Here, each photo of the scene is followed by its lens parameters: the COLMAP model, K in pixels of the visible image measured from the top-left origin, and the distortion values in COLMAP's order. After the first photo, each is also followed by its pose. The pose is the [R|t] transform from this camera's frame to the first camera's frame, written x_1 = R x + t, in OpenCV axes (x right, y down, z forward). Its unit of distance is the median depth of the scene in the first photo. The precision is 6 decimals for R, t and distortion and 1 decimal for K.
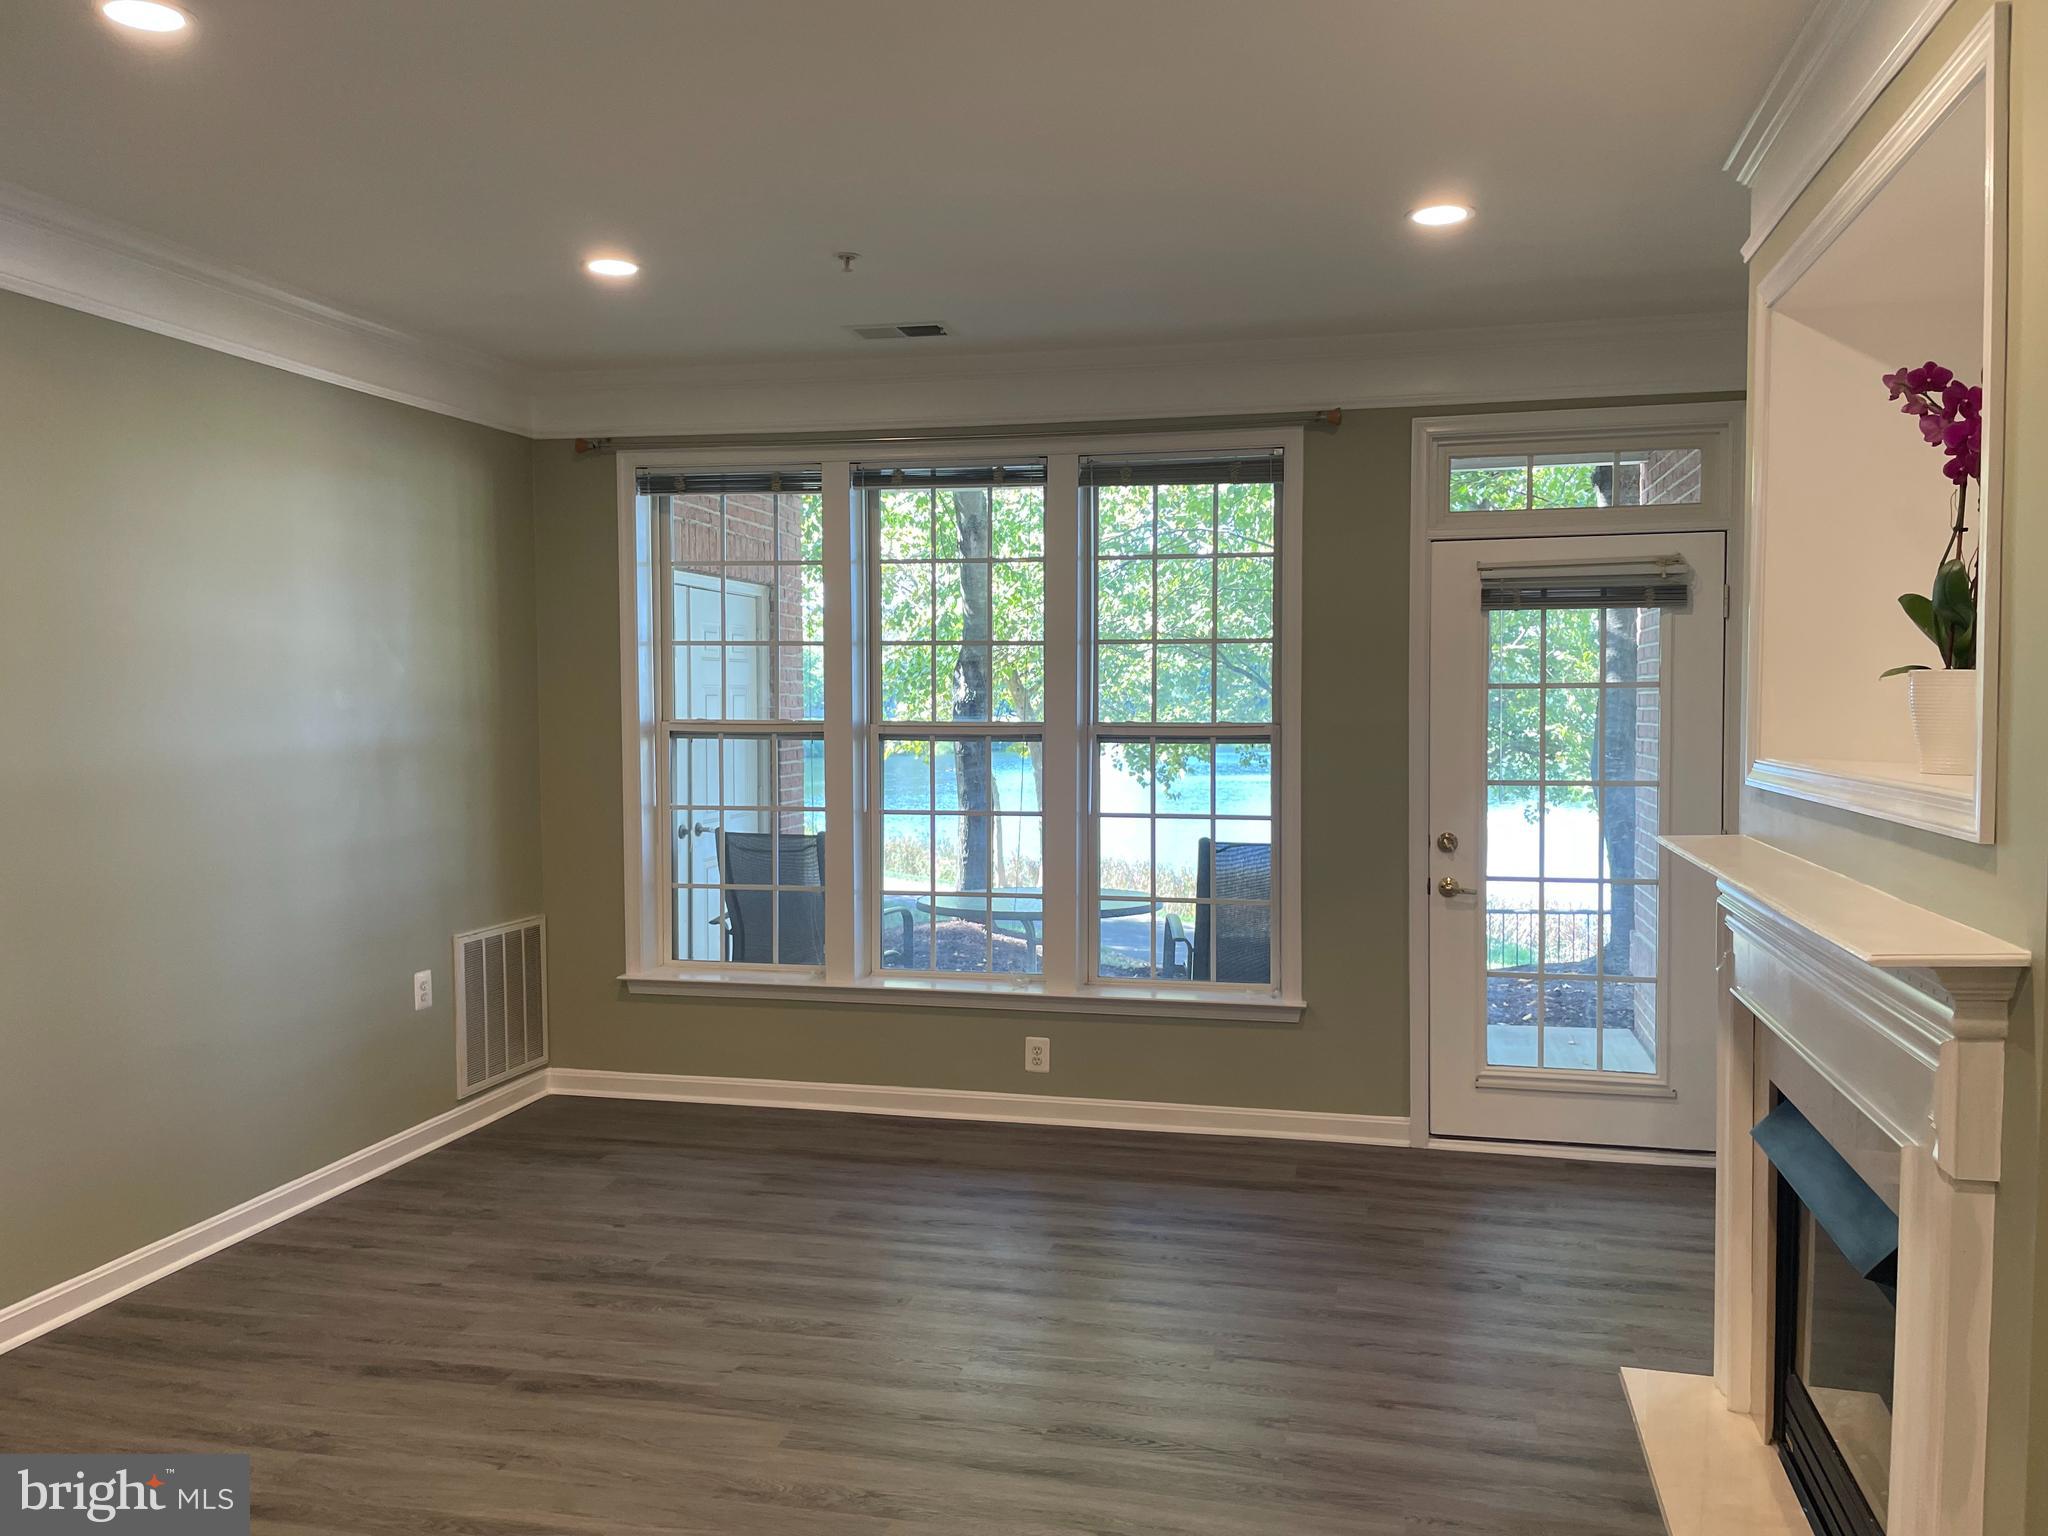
lens RADIAL K [[1551.6, 0, 1033.8], [0, 1551.6, 776.4], [0, 0, 1]] dist [0.088675, -0.120366]
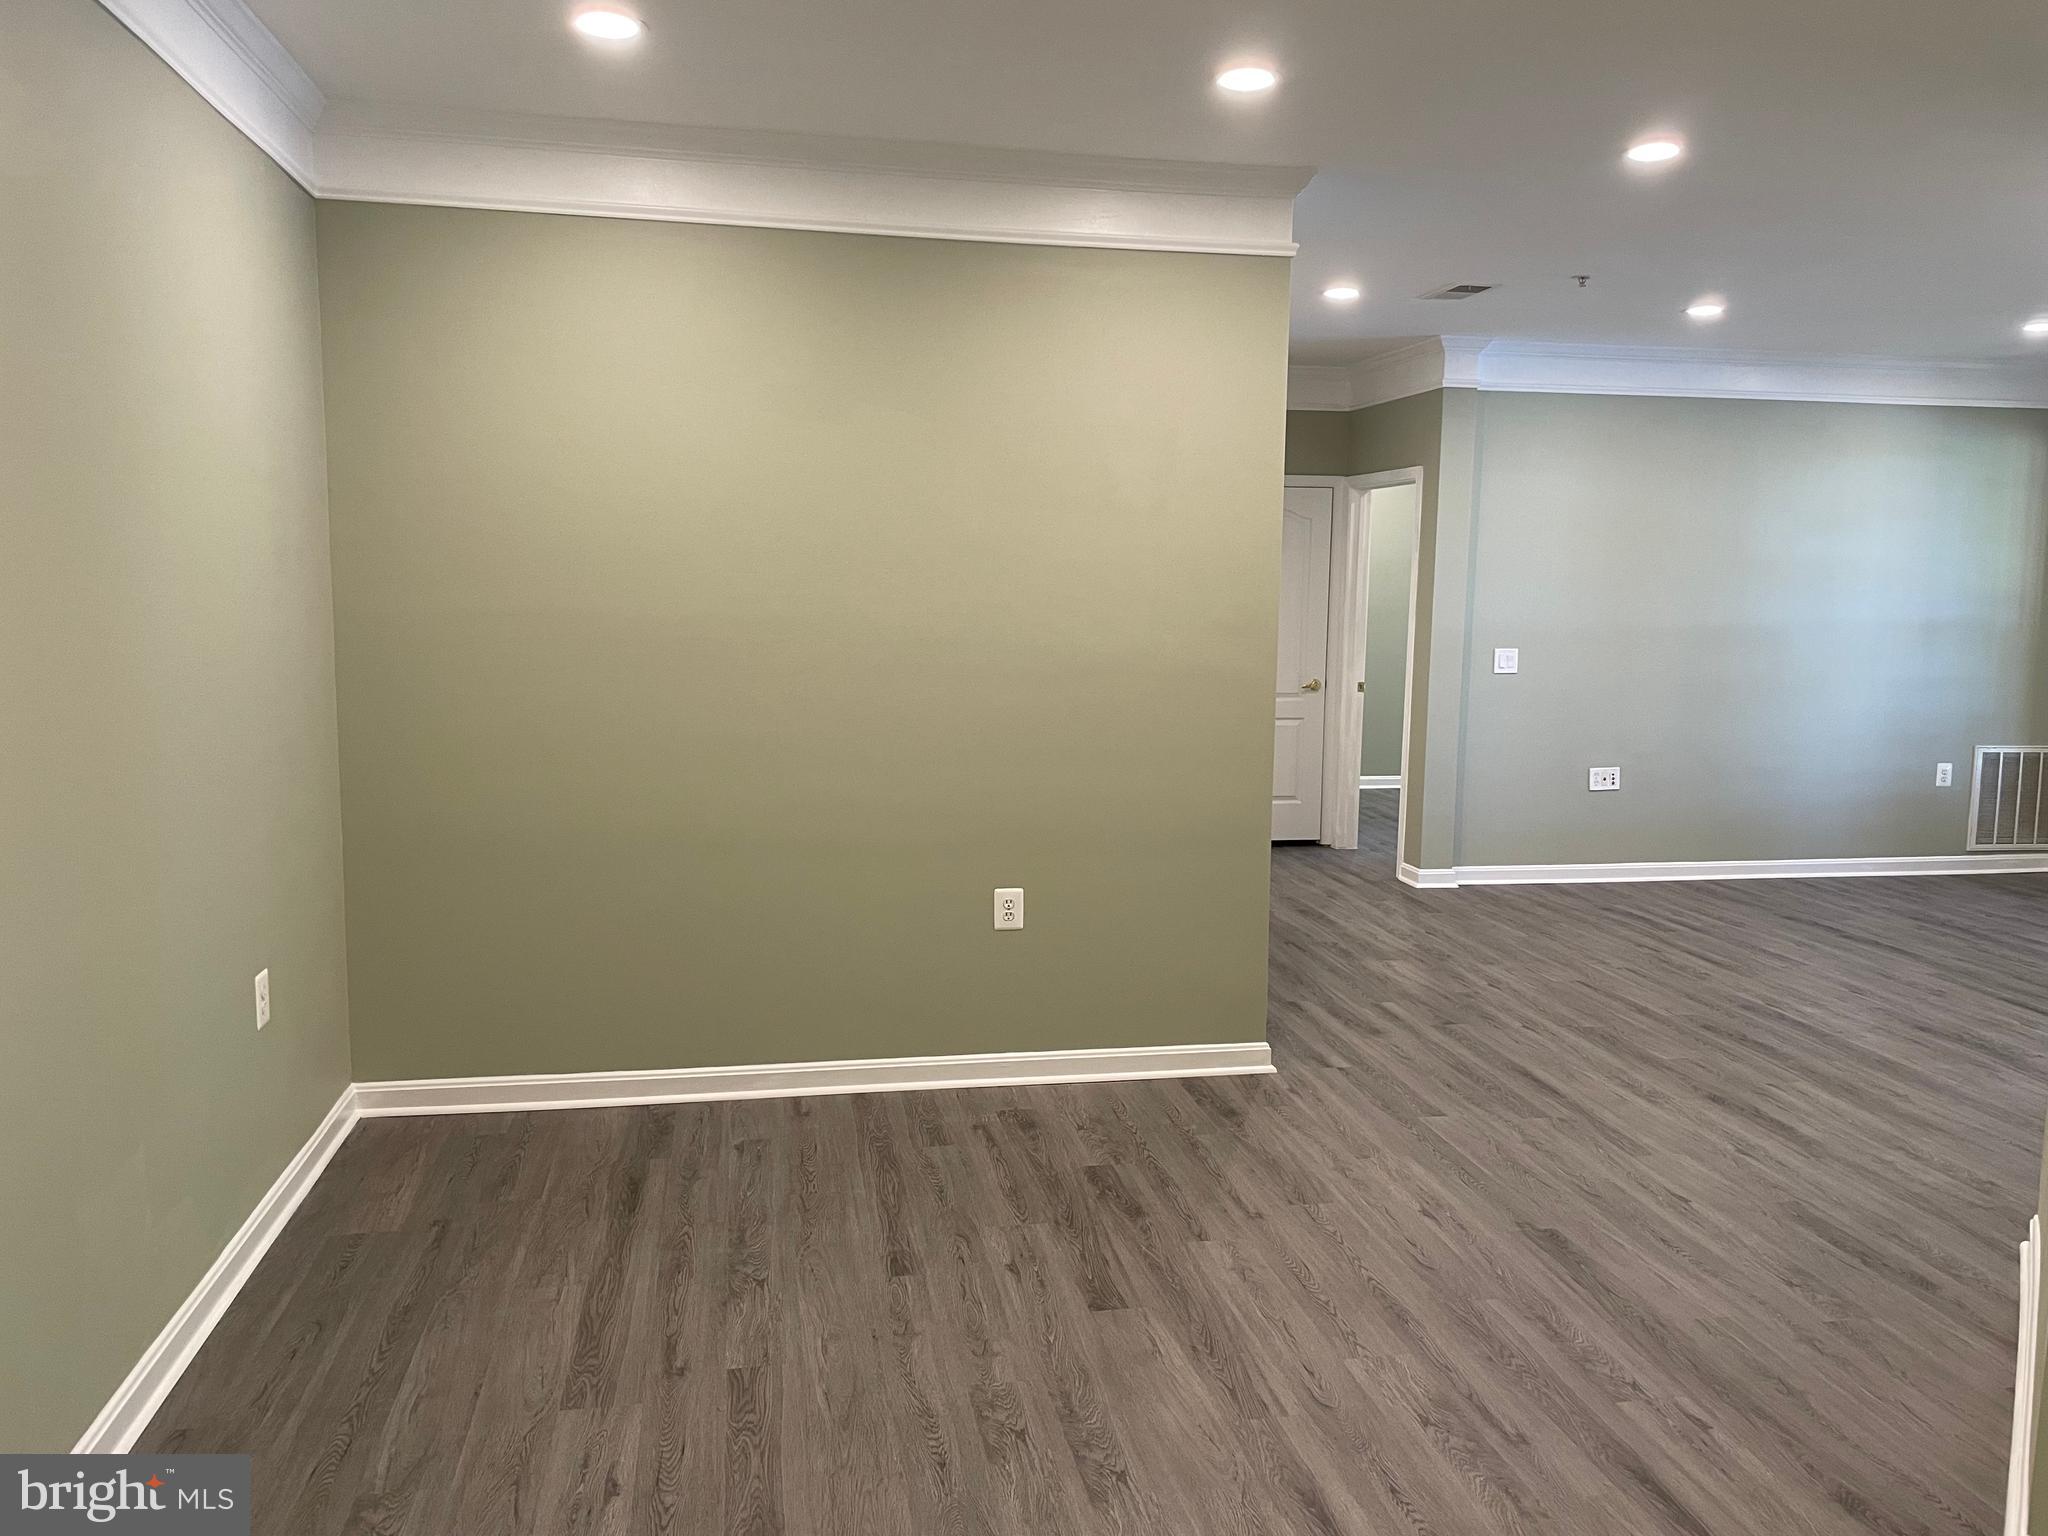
lens RADIAL K [[1551.6, 0, 1032.9], [0, 1551.6, 767.3], [0, 0, 1]] dist [0.088675, -0.120366]
pose [[0.398712, 0.119374, -0.909274, 0.678643], [-0.065134, 0.992674, 0.101763, 0.024457], [0.914760, 0.018651, 0.403566, -0.482816]]
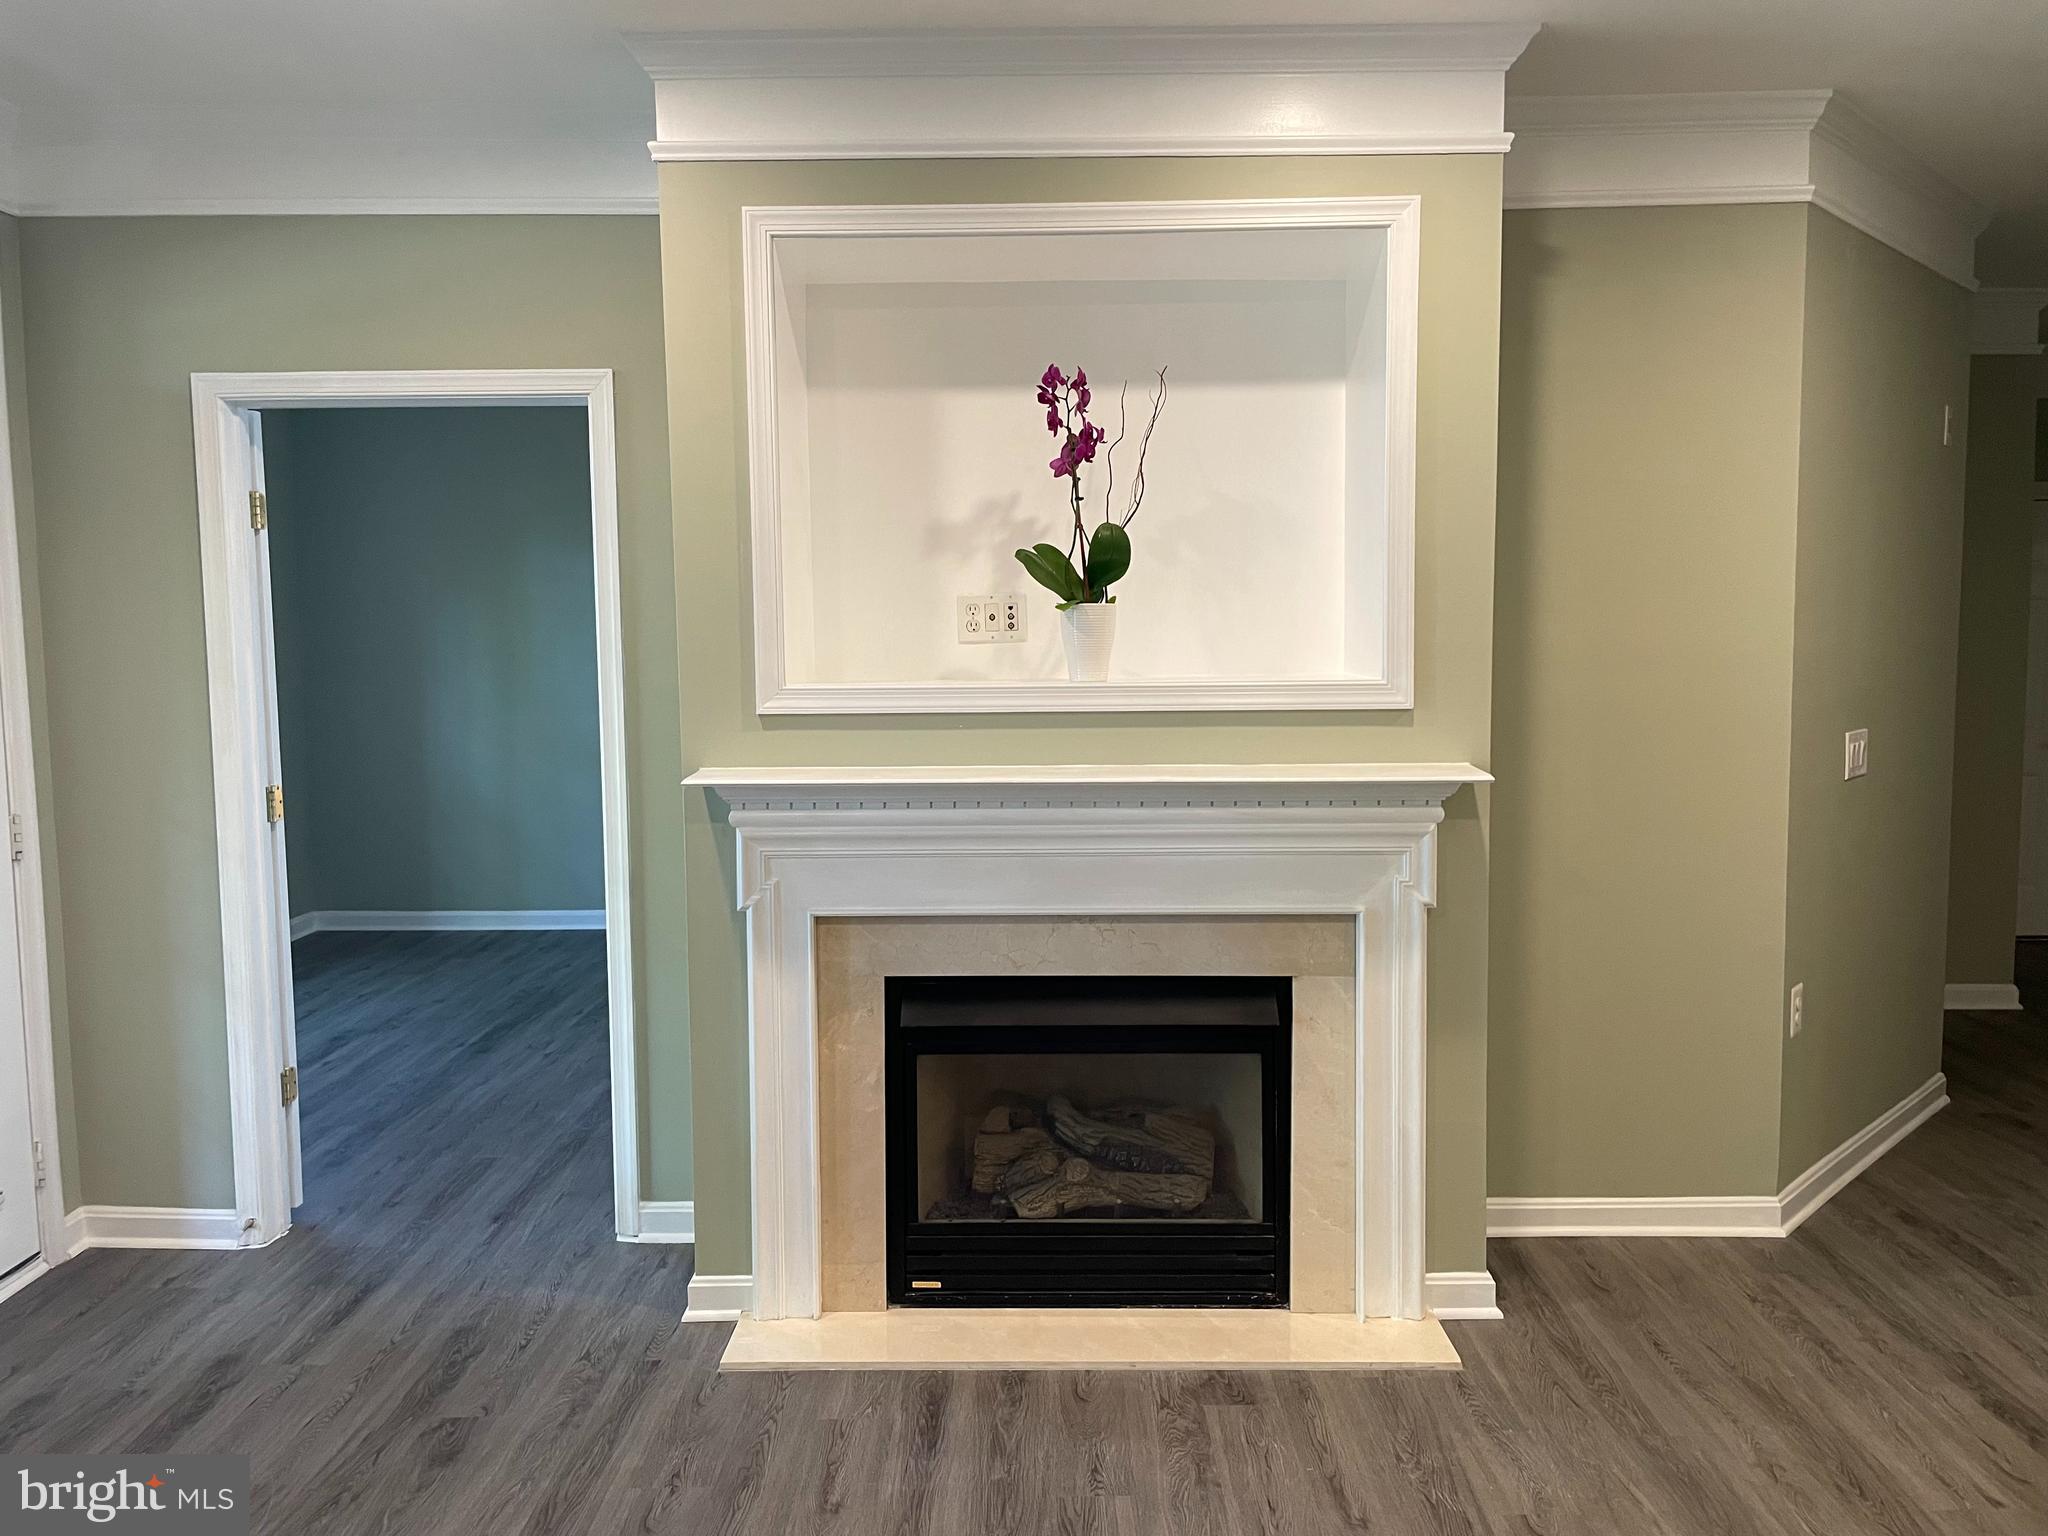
lens RADIAL K [[1551.6, 0, 1023.4], [0, 1551.6, 751.8], [0, 0, 1]] dist [0.088675, -0.120366]
pose [[-0.216717, -0.076087, 0.973265, -0.342276], [0.059356, 0.994087, 0.090931, -0.031209], [-0.974428, 0.077476, -0.210919, 0.649548]]
